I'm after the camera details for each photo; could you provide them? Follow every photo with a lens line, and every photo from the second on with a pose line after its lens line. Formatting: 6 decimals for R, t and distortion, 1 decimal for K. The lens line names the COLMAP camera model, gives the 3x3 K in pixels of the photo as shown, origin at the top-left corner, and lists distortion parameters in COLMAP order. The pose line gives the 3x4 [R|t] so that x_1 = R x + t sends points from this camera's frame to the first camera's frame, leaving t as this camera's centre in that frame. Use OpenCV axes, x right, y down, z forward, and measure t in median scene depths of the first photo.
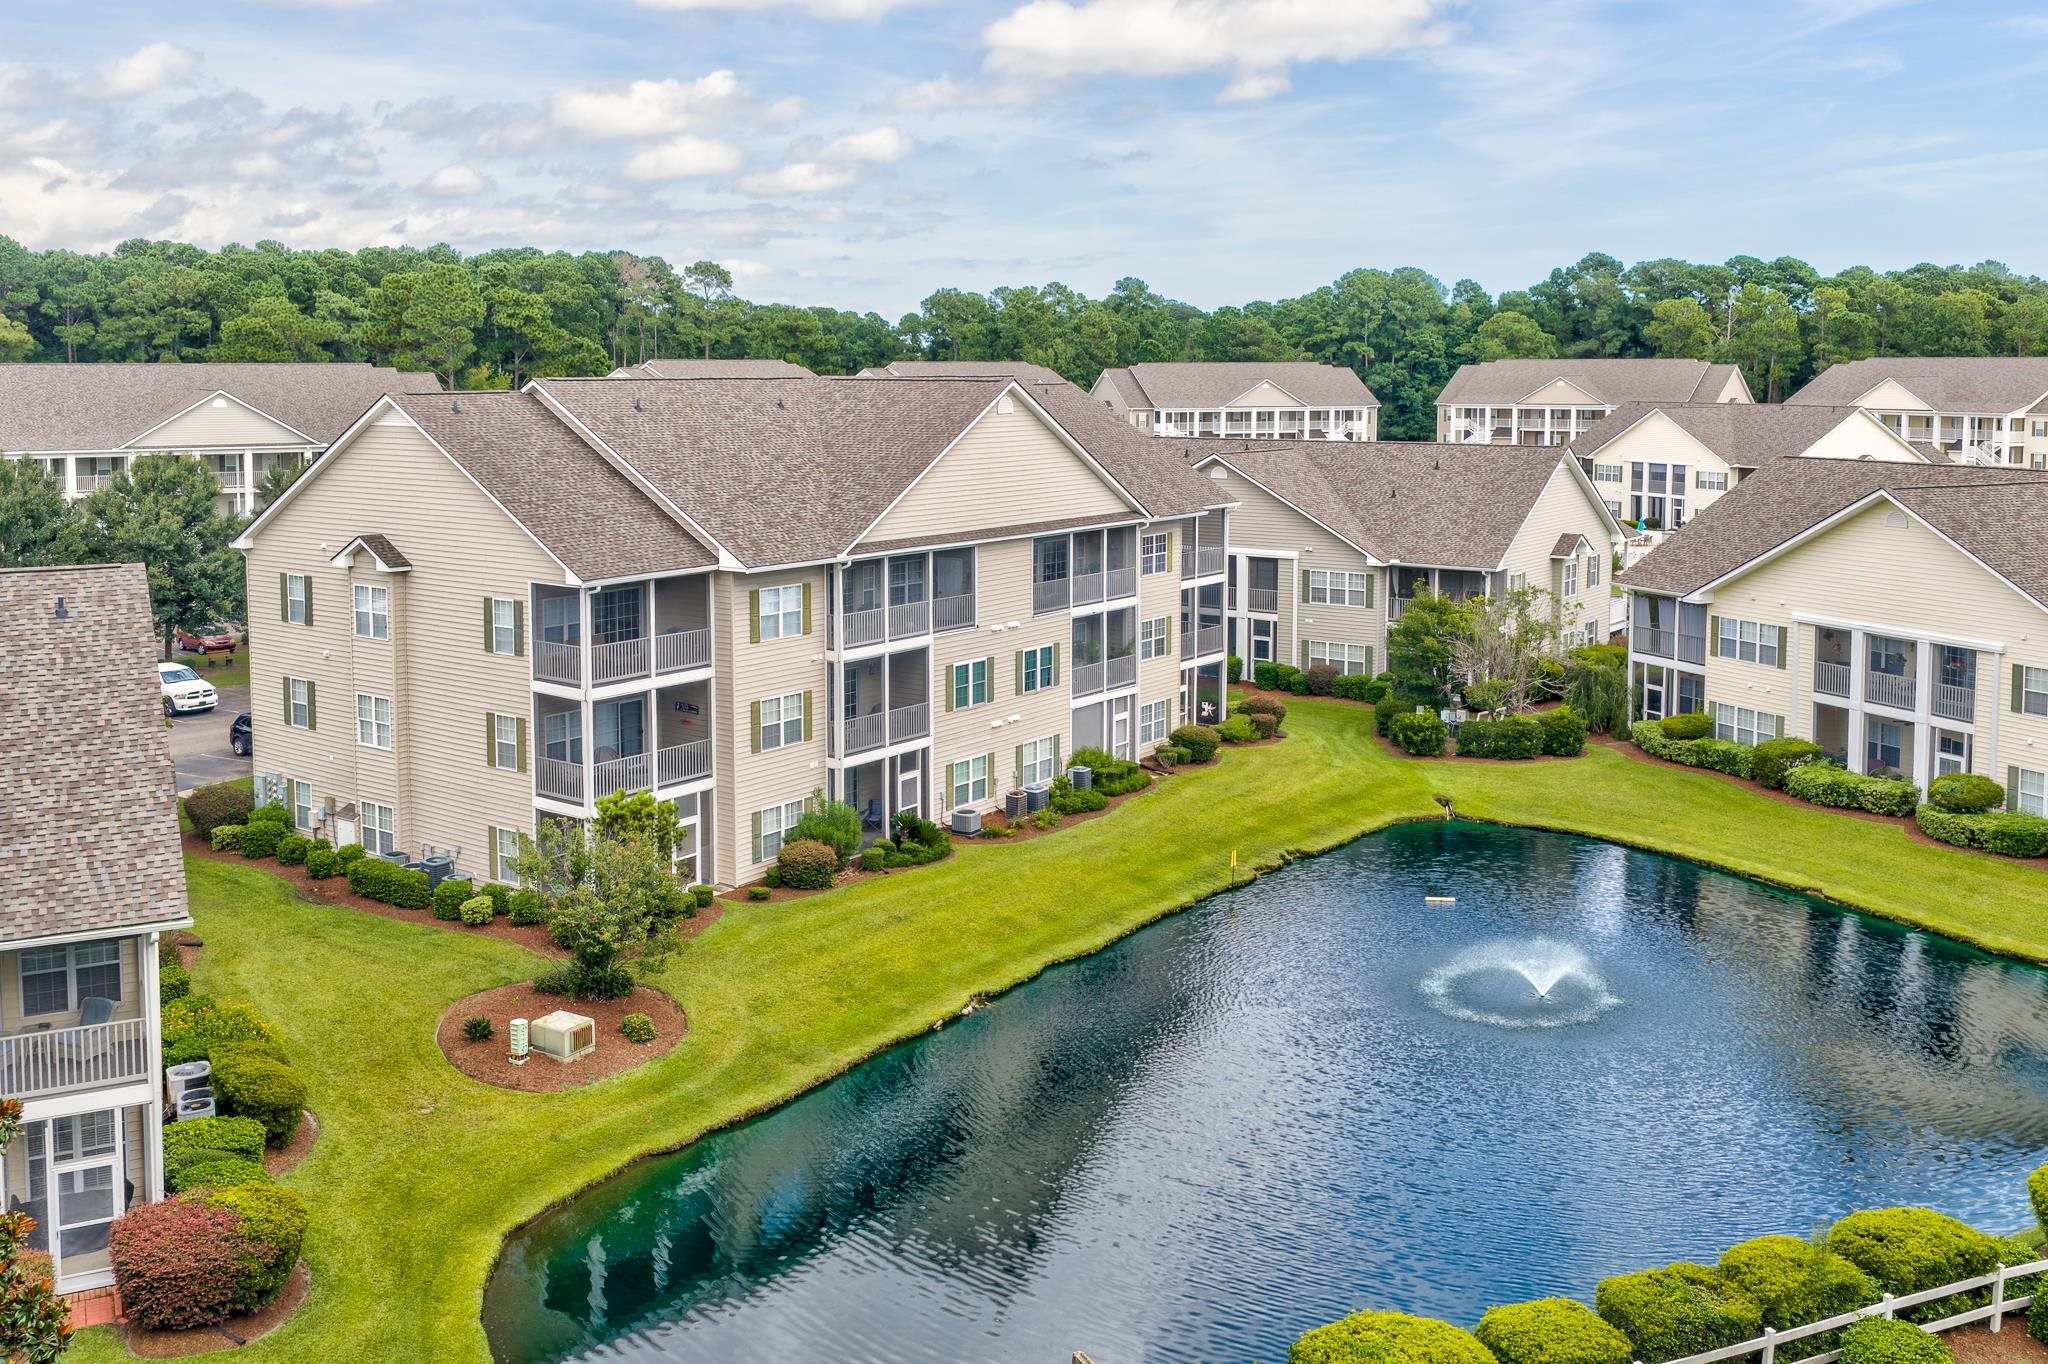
lens RADIAL K [[1781.2, 0, 1024.0], [0, 1781.2, 682.0], [0, 0, 1]] dist [-0.006736, -0.008537]
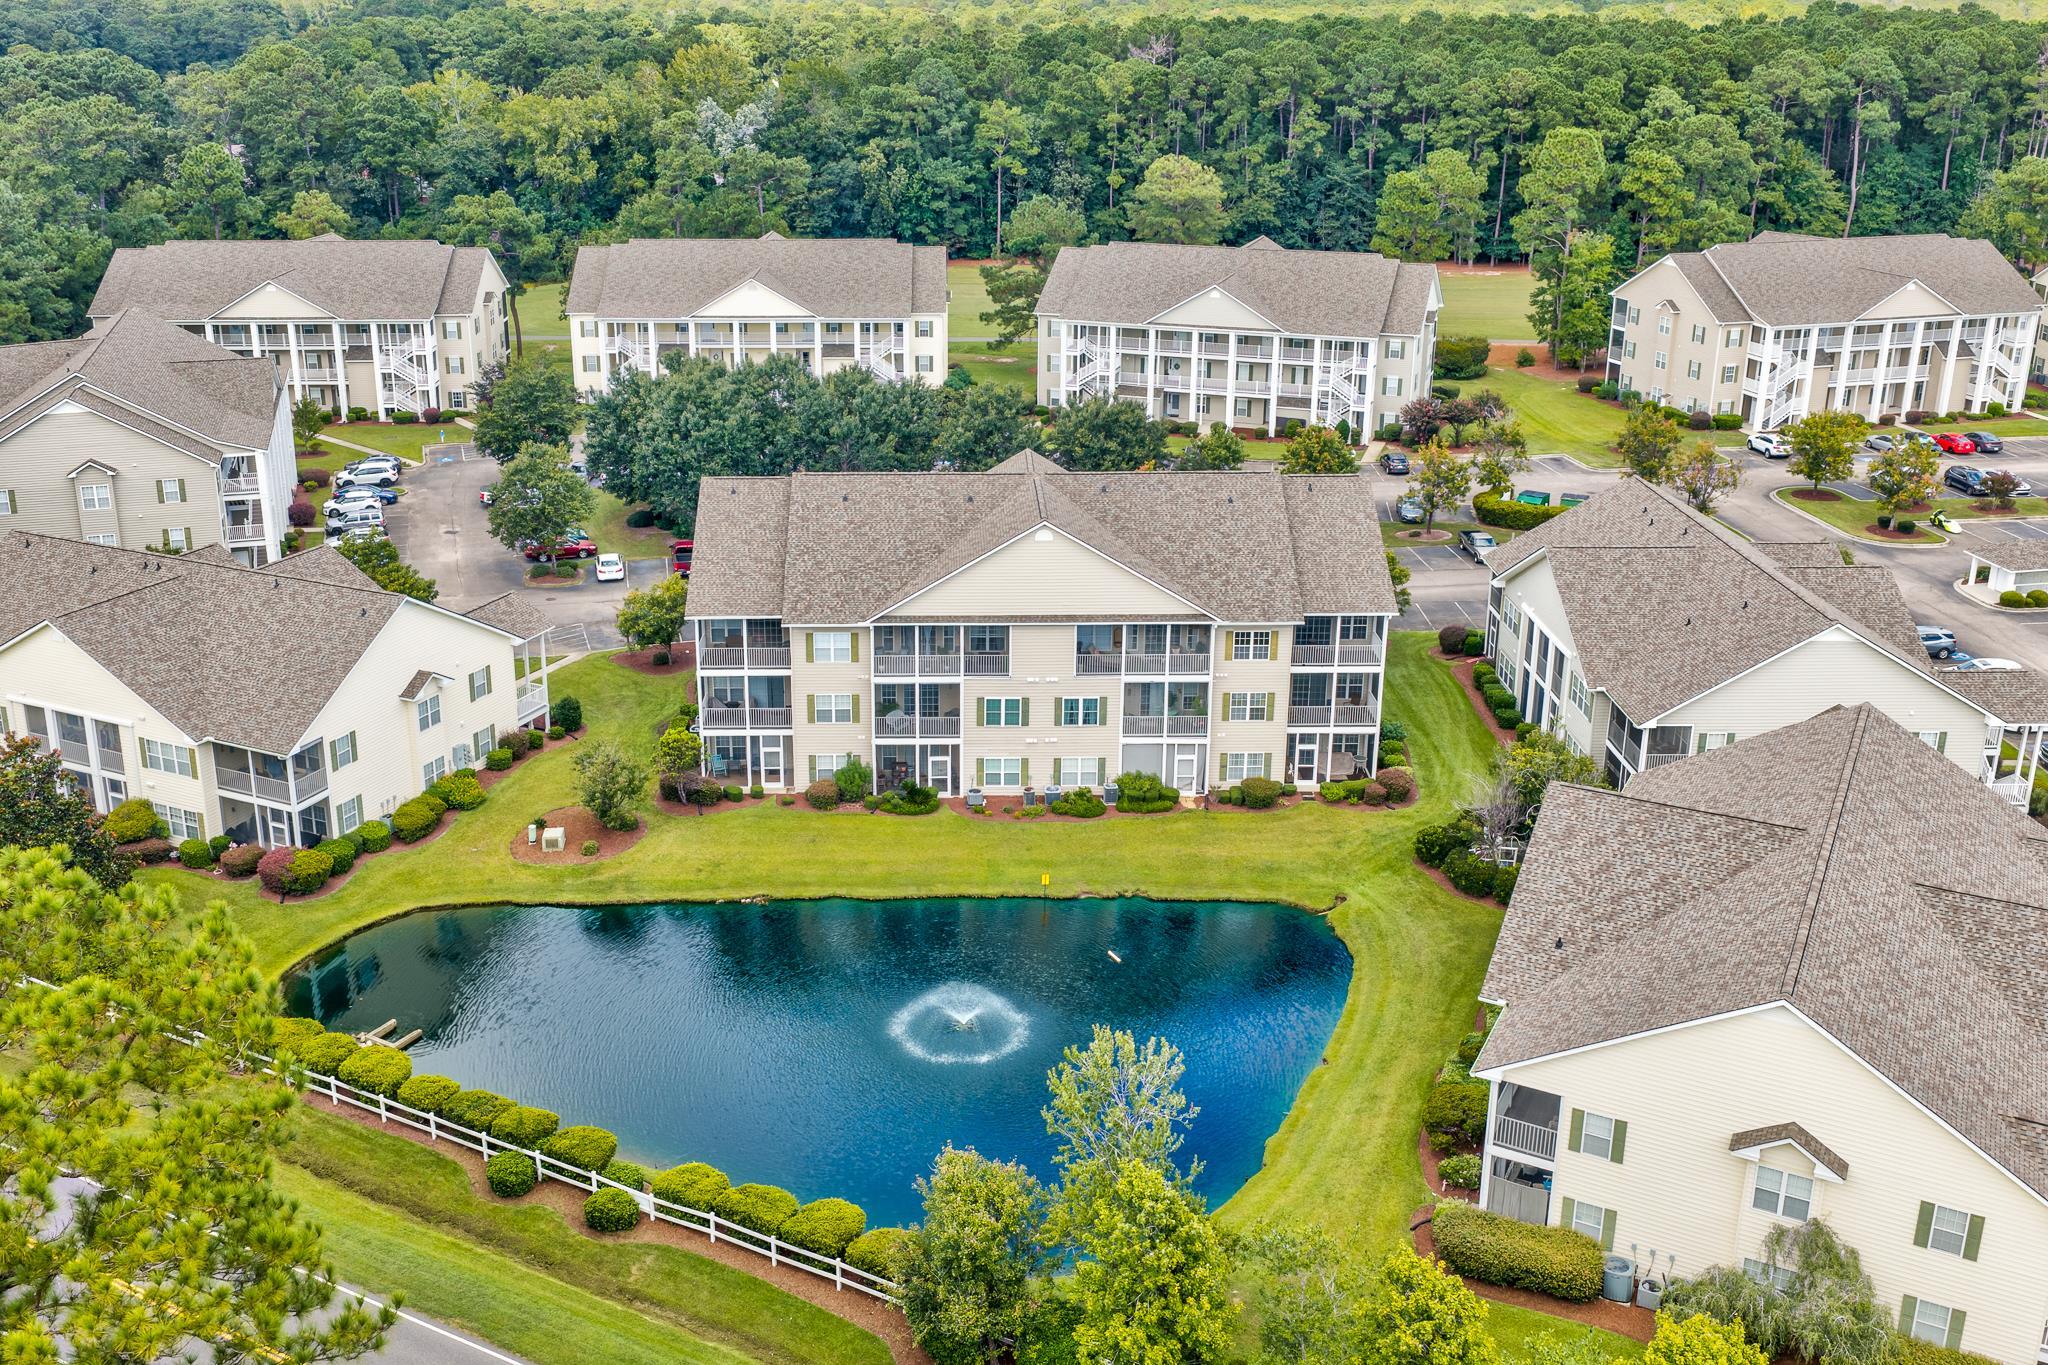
lens RADIAL K [[1781.2, 0, 1024.0], [0, 1781.2, 682.5], [0, 0, 1]] dist [-0.006736, -0.008537]
pose [[0.632428, 0.284943, -0.720307, 1.008989], [-0.148416, 0.957231, 0.248359, -0.380629], [0.760268, -0.050164, 0.647670, 0.039556]]
